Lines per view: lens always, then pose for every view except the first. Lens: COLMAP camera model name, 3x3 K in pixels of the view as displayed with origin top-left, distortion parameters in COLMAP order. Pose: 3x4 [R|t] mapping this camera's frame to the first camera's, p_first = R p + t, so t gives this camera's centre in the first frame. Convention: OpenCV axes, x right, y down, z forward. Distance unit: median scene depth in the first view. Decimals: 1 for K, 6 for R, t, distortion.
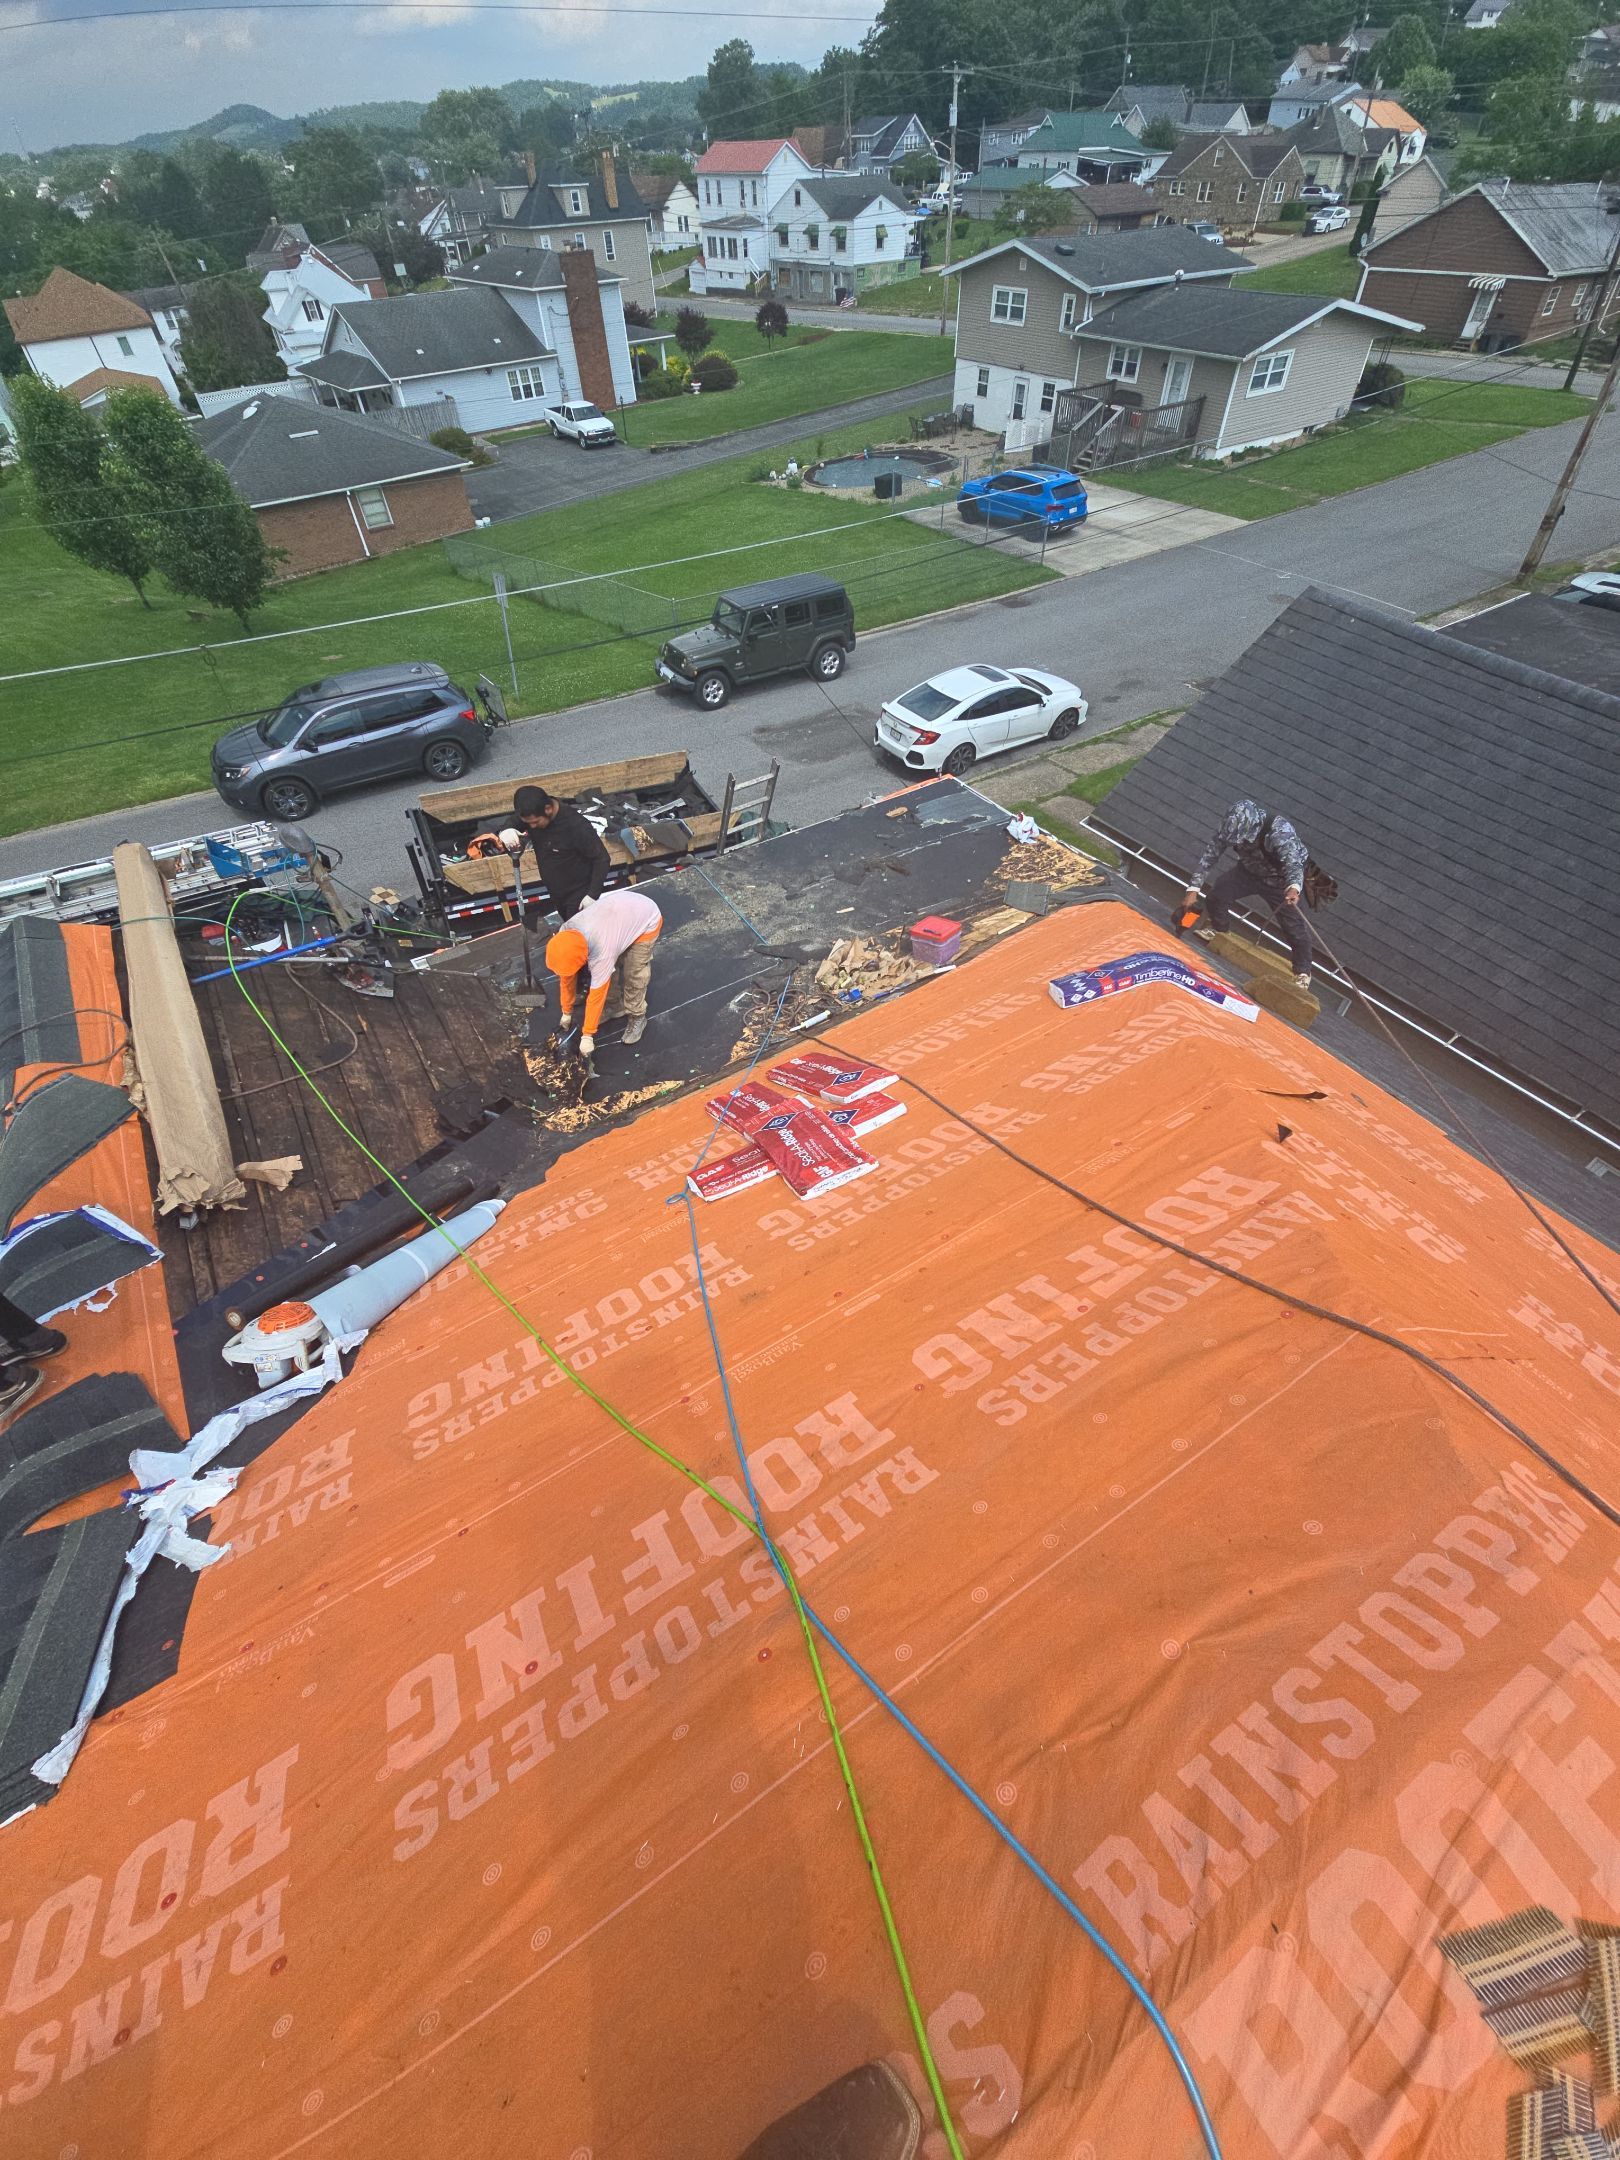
lens RADIAL K [[876.3, 0, 805.2], [0, 876.3, 1084.0], [0, 0, 1]] dist [0.003691, -0.004060]
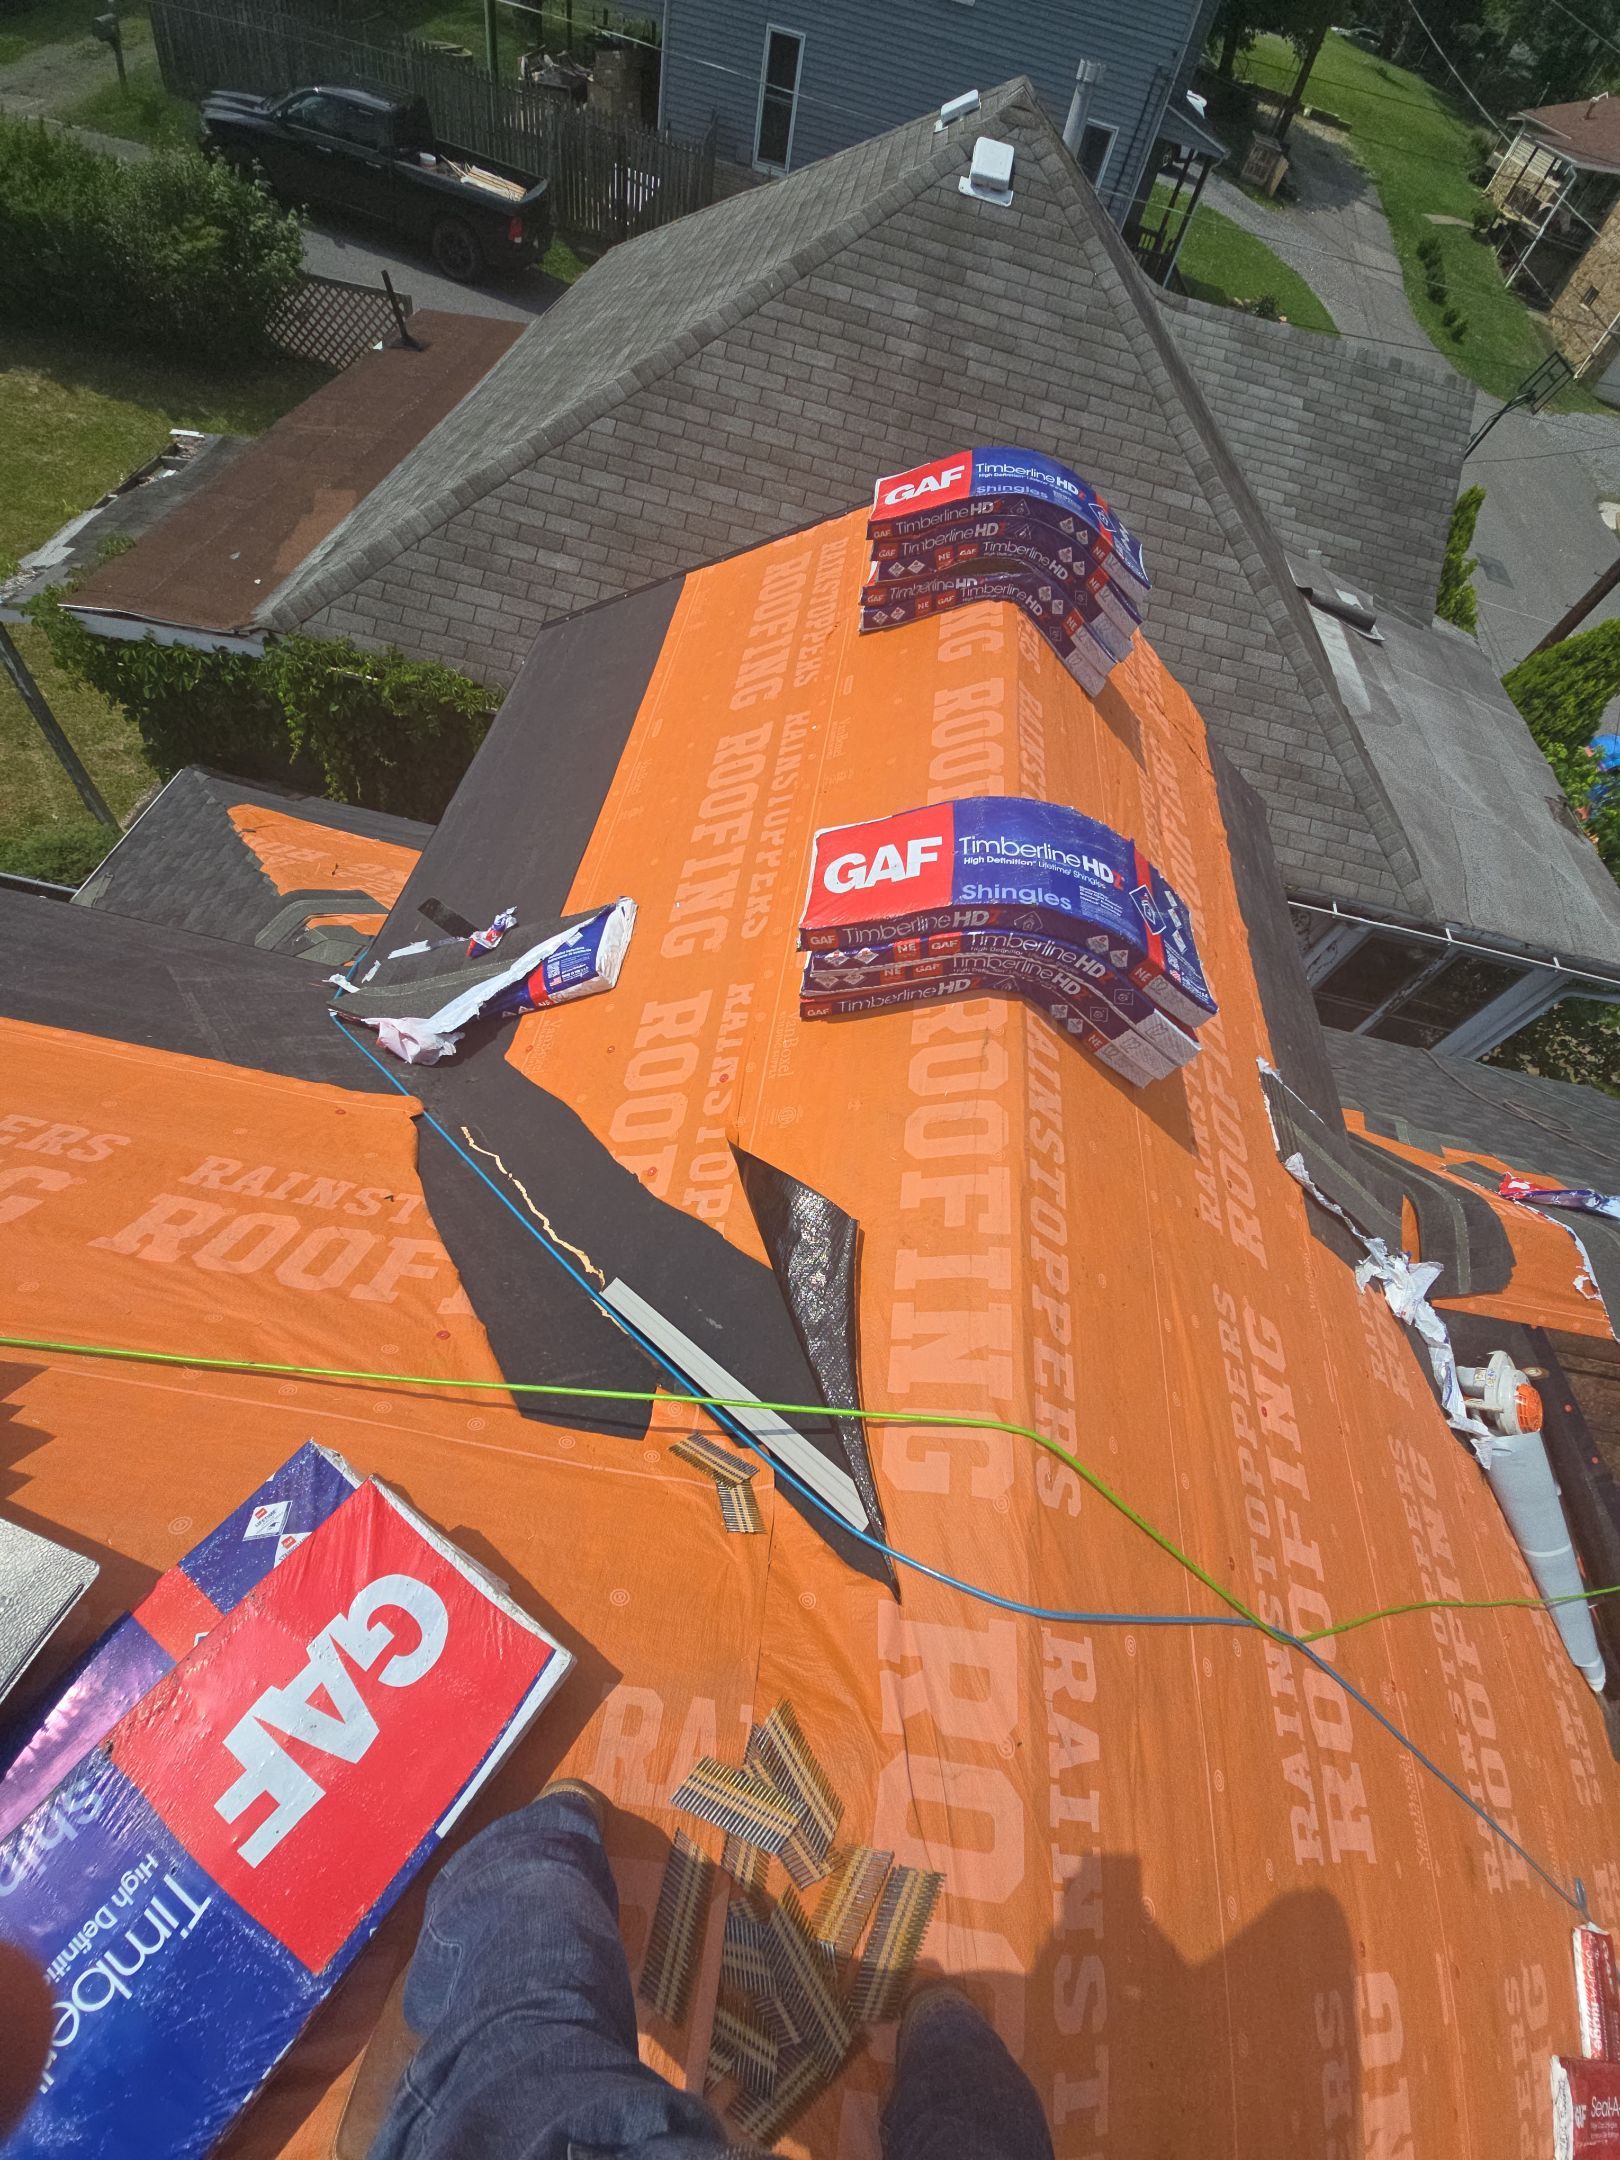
lens RADIAL K [[876.3, 0, 805.2], [0, 876.3, 1084.0], [0, 0, 1]] dist [0.003691, -0.004060]
pose [[-0.631225, 0.591586, -0.501579, 0.023852], [-0.670089, -0.090319, 0.736765, 0.010230], [0.390558, 0.801167, 0.453426, -0.011915]]
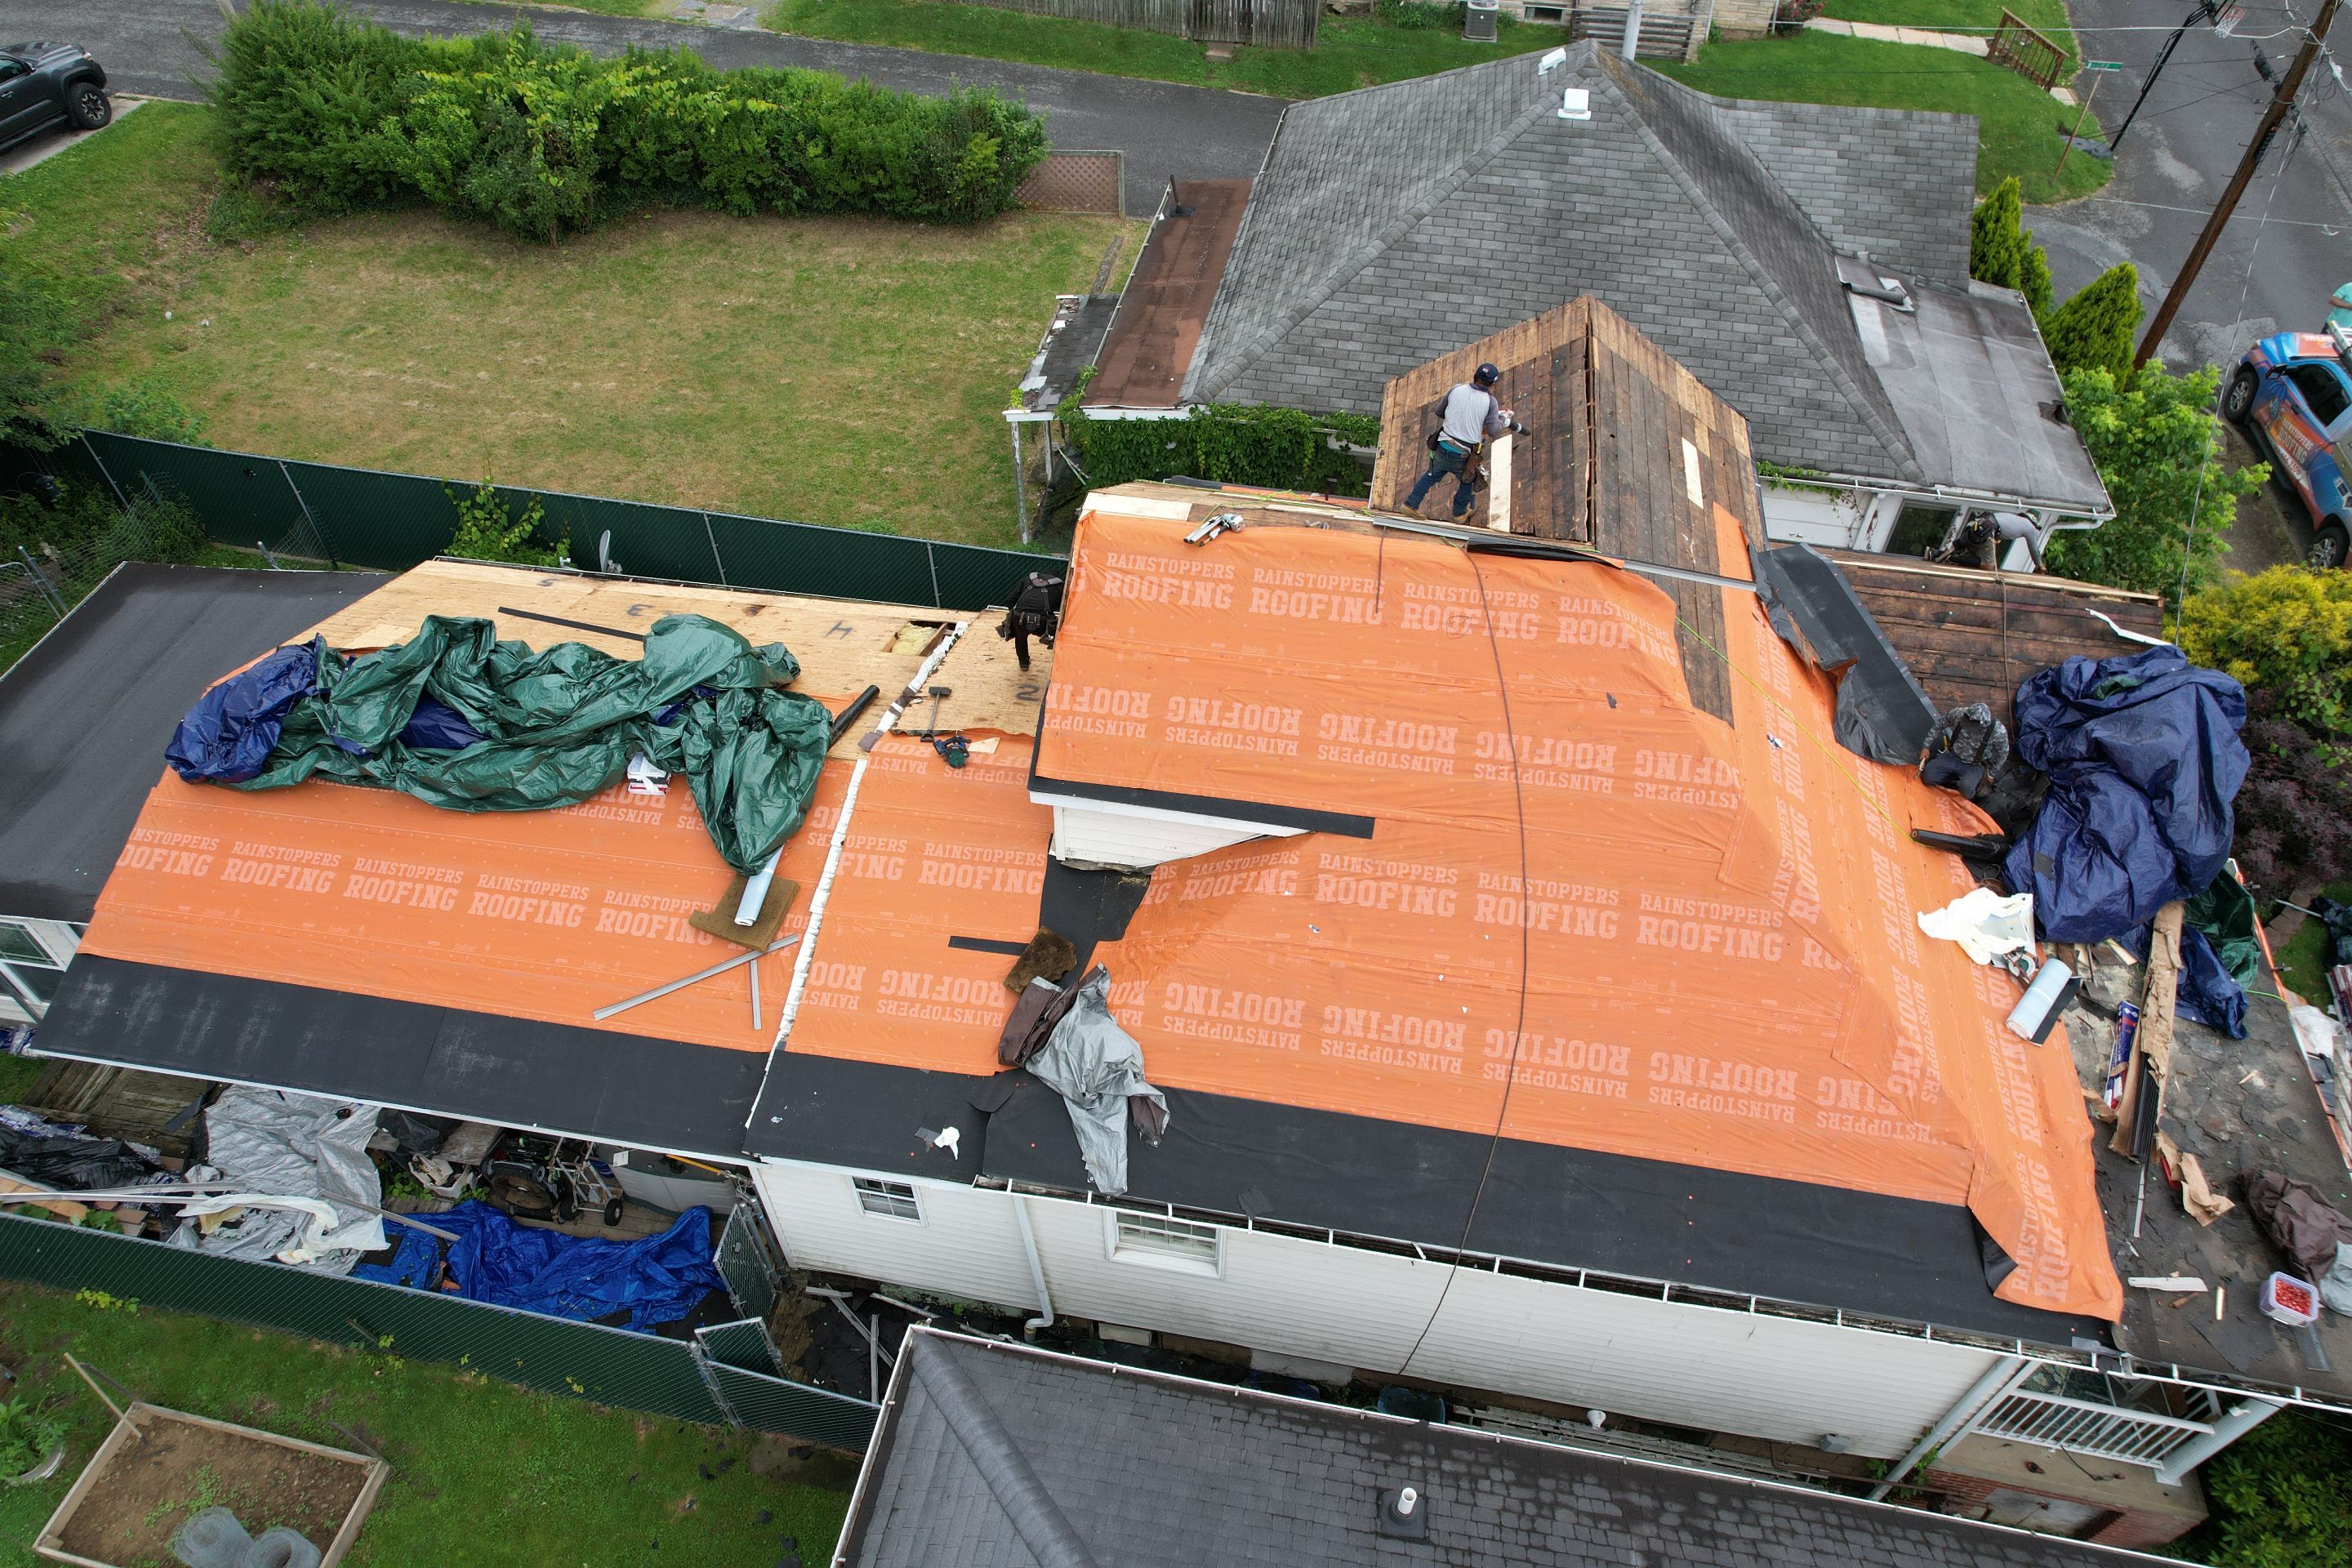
lens RADIAL K [[1520.3, 0, 1136.5], [0, 1520.3, 824.1], [0, 0, 1]] dist [-0.093817, 0.038182]
pose [[-0.690067, 0.558609, -0.460178, 0.302415], [-0.505938, 0.082333, 0.858631, -0.227104], [0.517527, 0.825335, 0.225806, -0.056115]]
